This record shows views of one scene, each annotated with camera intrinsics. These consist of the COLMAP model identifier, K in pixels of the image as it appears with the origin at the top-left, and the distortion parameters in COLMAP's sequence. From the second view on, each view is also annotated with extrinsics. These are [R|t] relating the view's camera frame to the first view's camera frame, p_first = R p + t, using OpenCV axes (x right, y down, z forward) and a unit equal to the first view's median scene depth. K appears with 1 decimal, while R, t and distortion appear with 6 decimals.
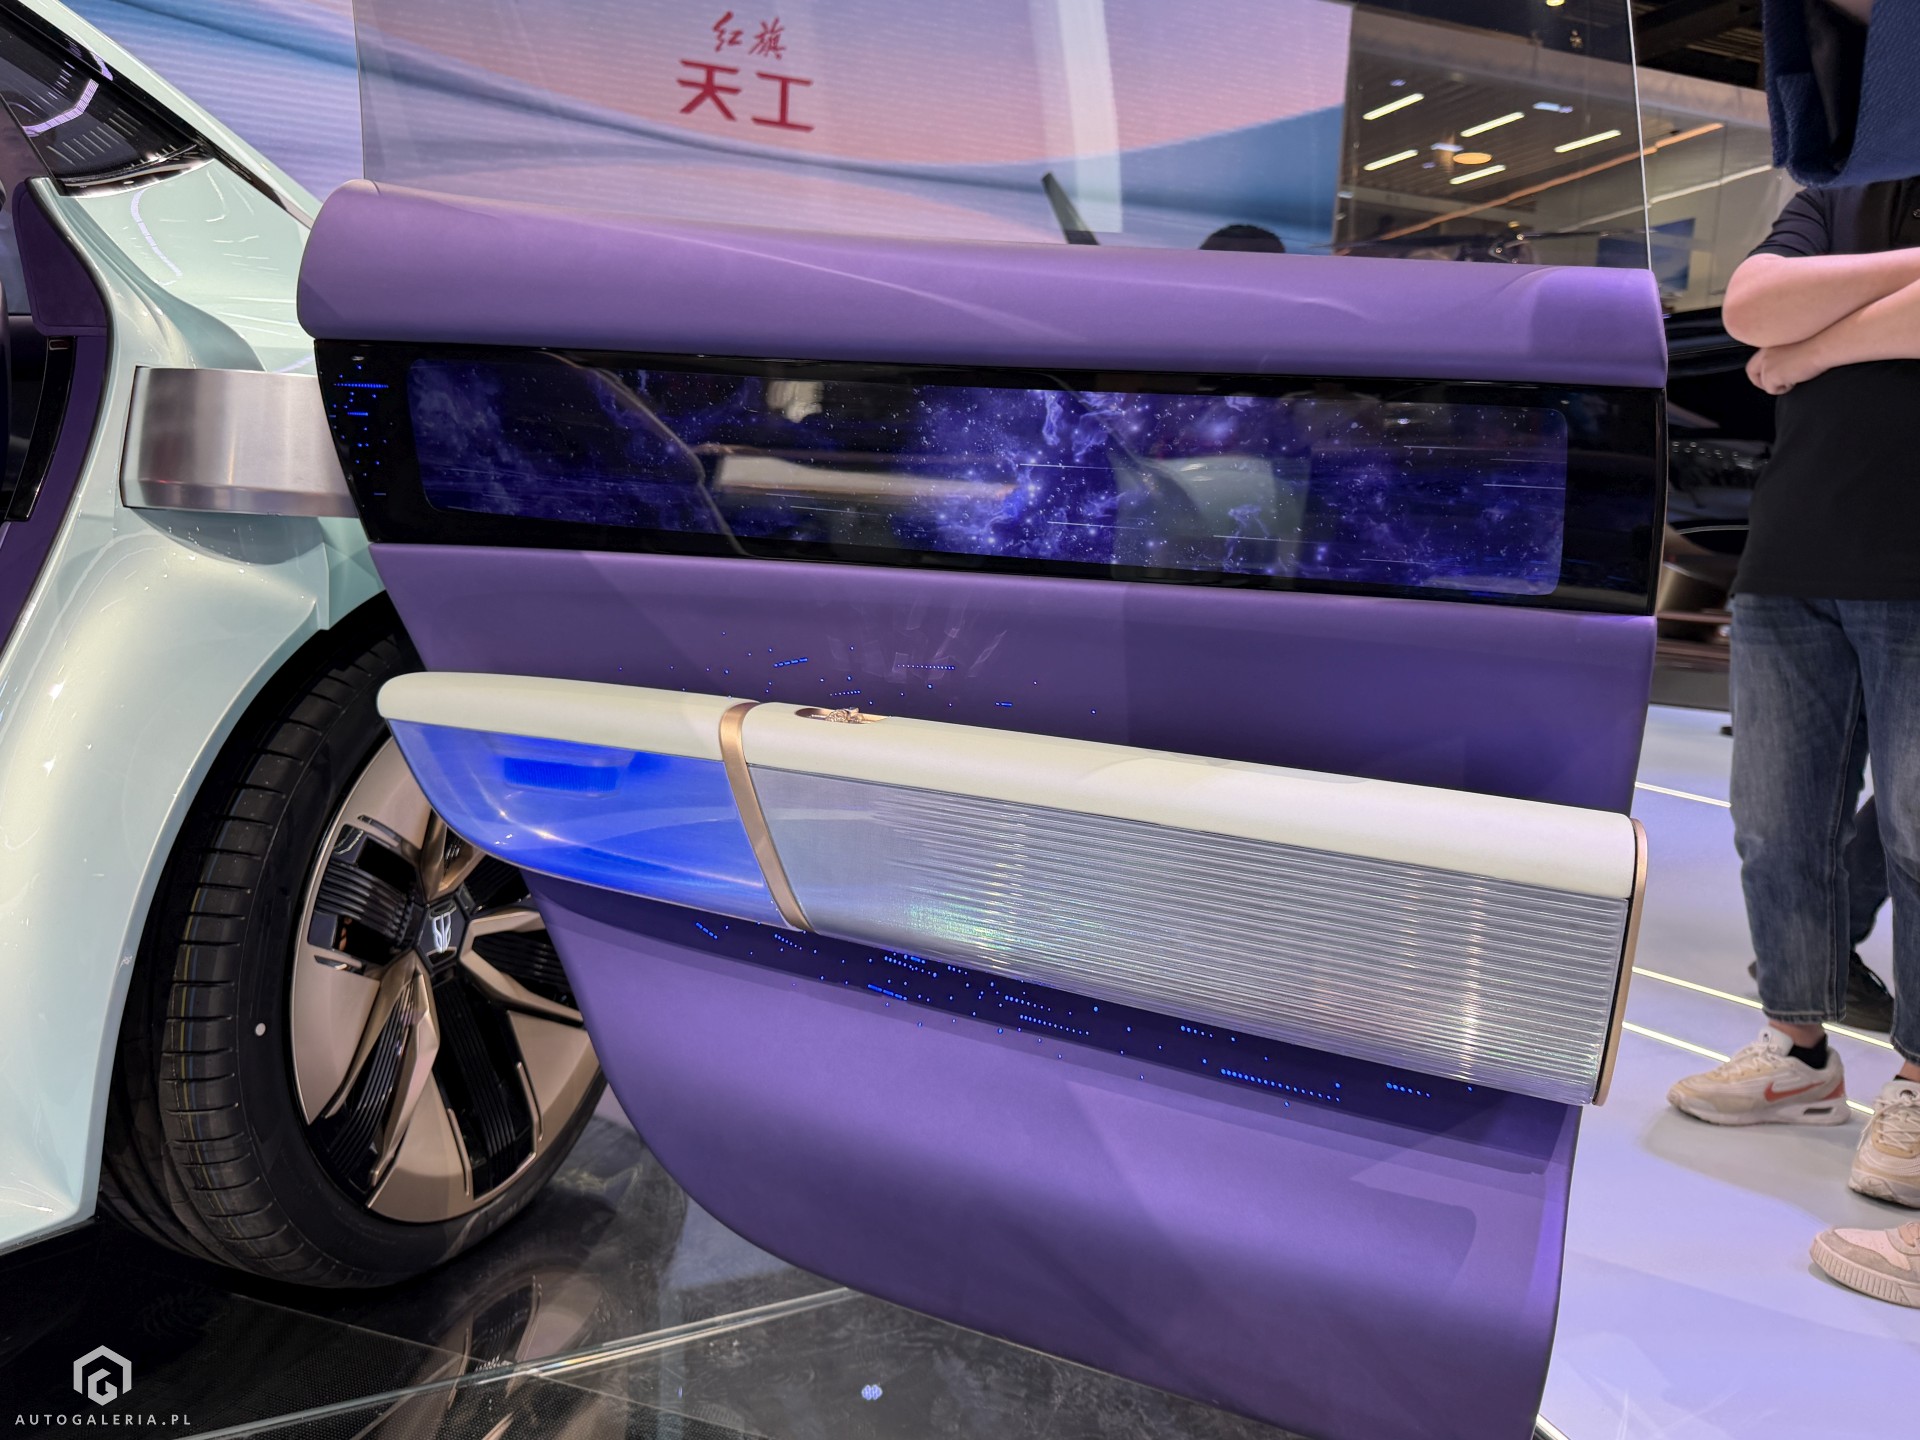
lens RADIAL K [[1471.0, 0, 960.0], [0, 1471.0, 720.0], [0, 0, 1]] dist [0.001540, -0.000361]
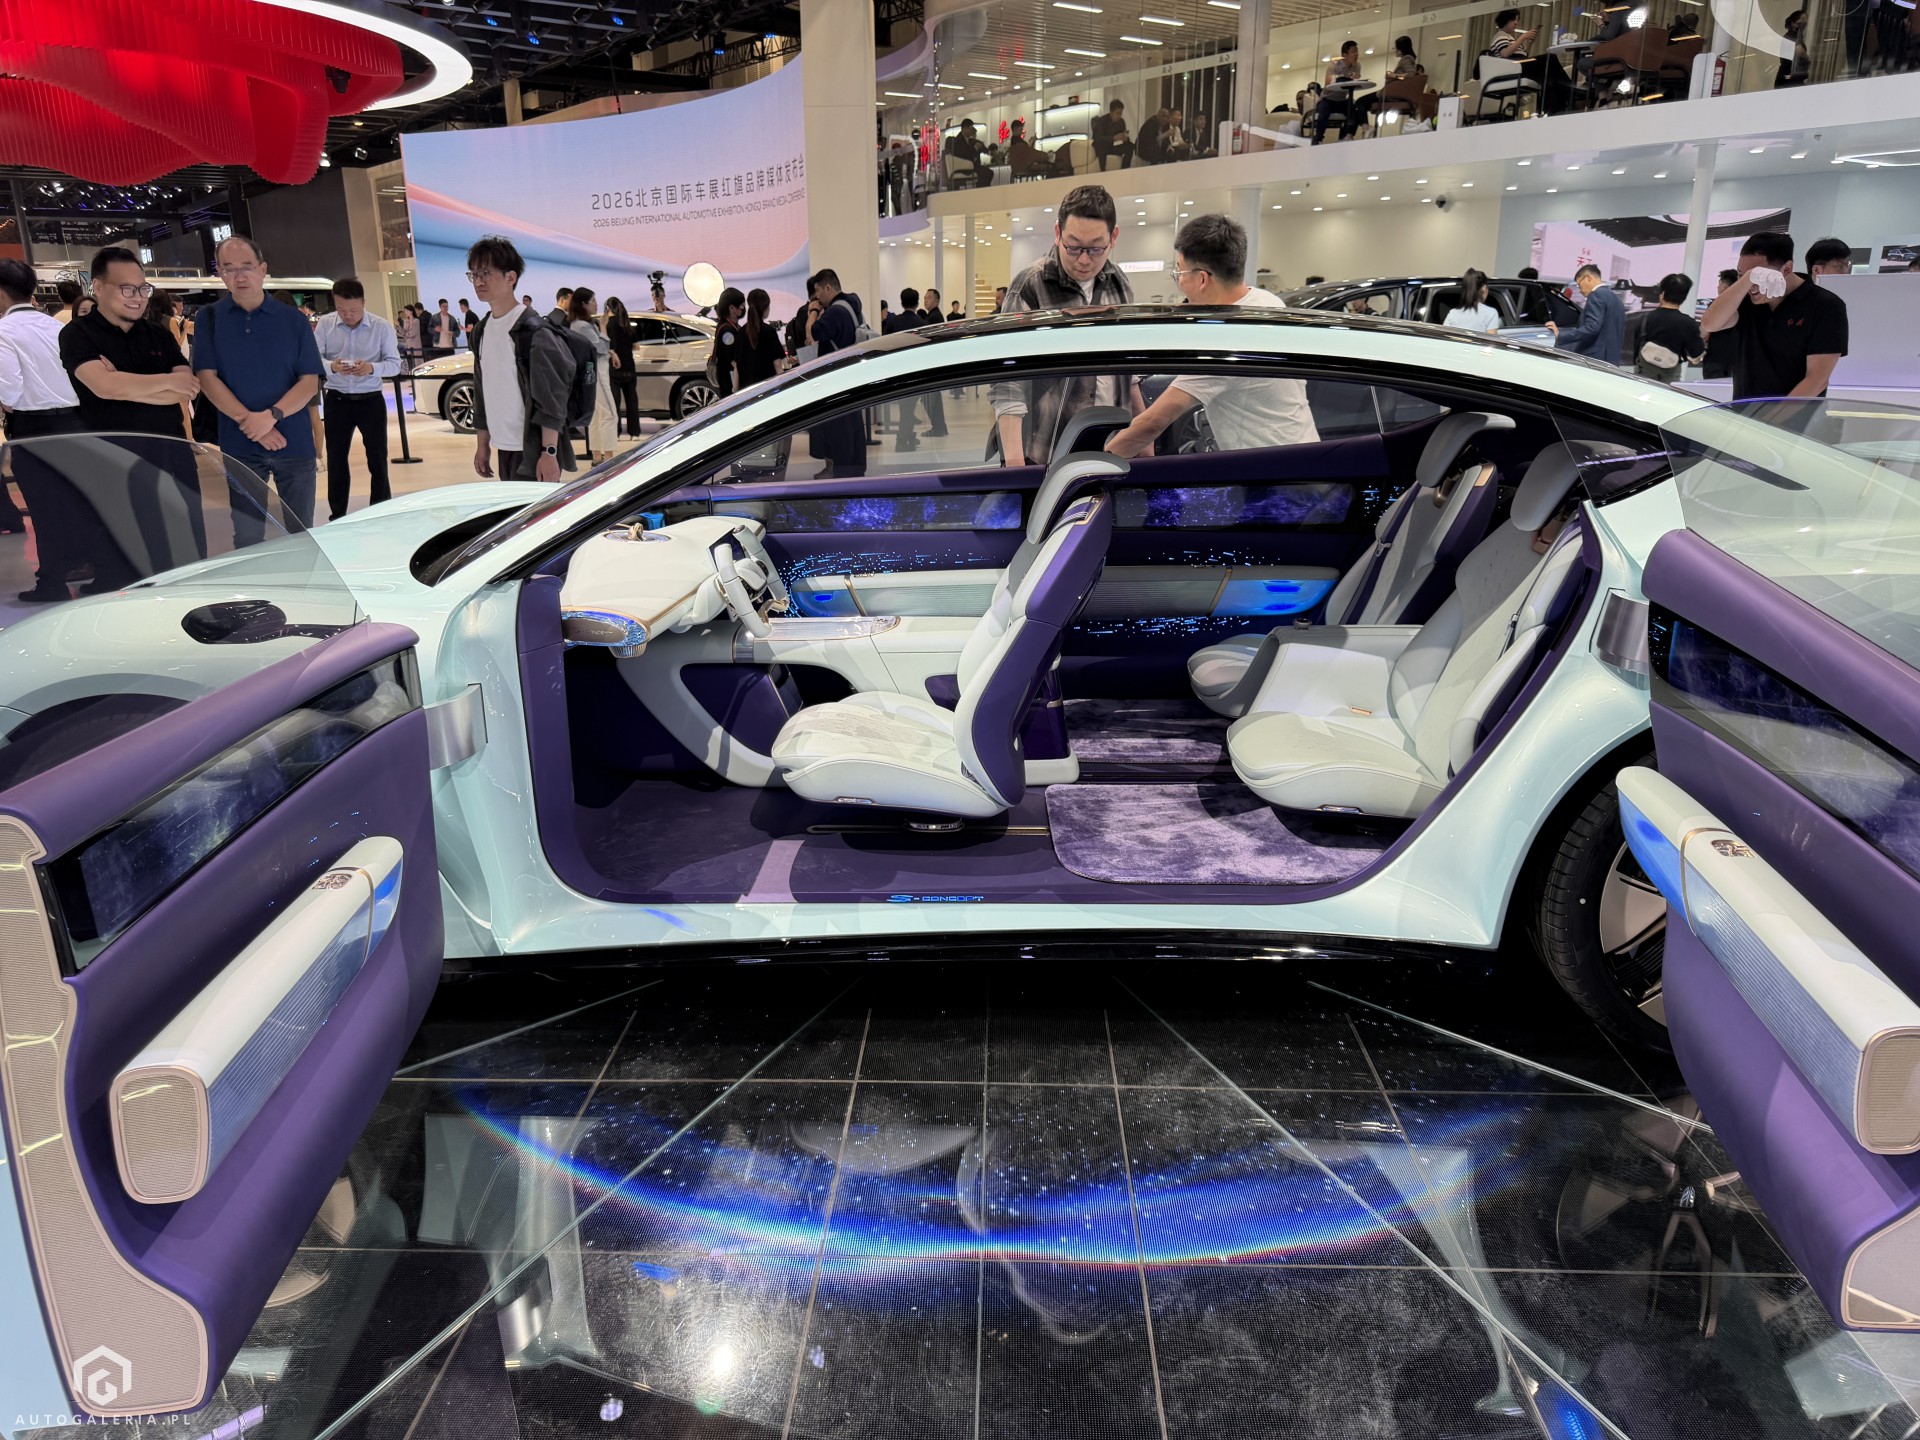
lens RADIAL K [[1324.5, 0, 936.9], [0, 1324.5, 719.2], [0, 0, 1]] dist [0.185193, -0.381287]
pose [[0.275521, 0.228568, -0.933726, 1.050337], [-0.104966, 0.972667, 0.207127, -0.359508], [0.955547, 0.040941, 0.291981, -0.497216]]
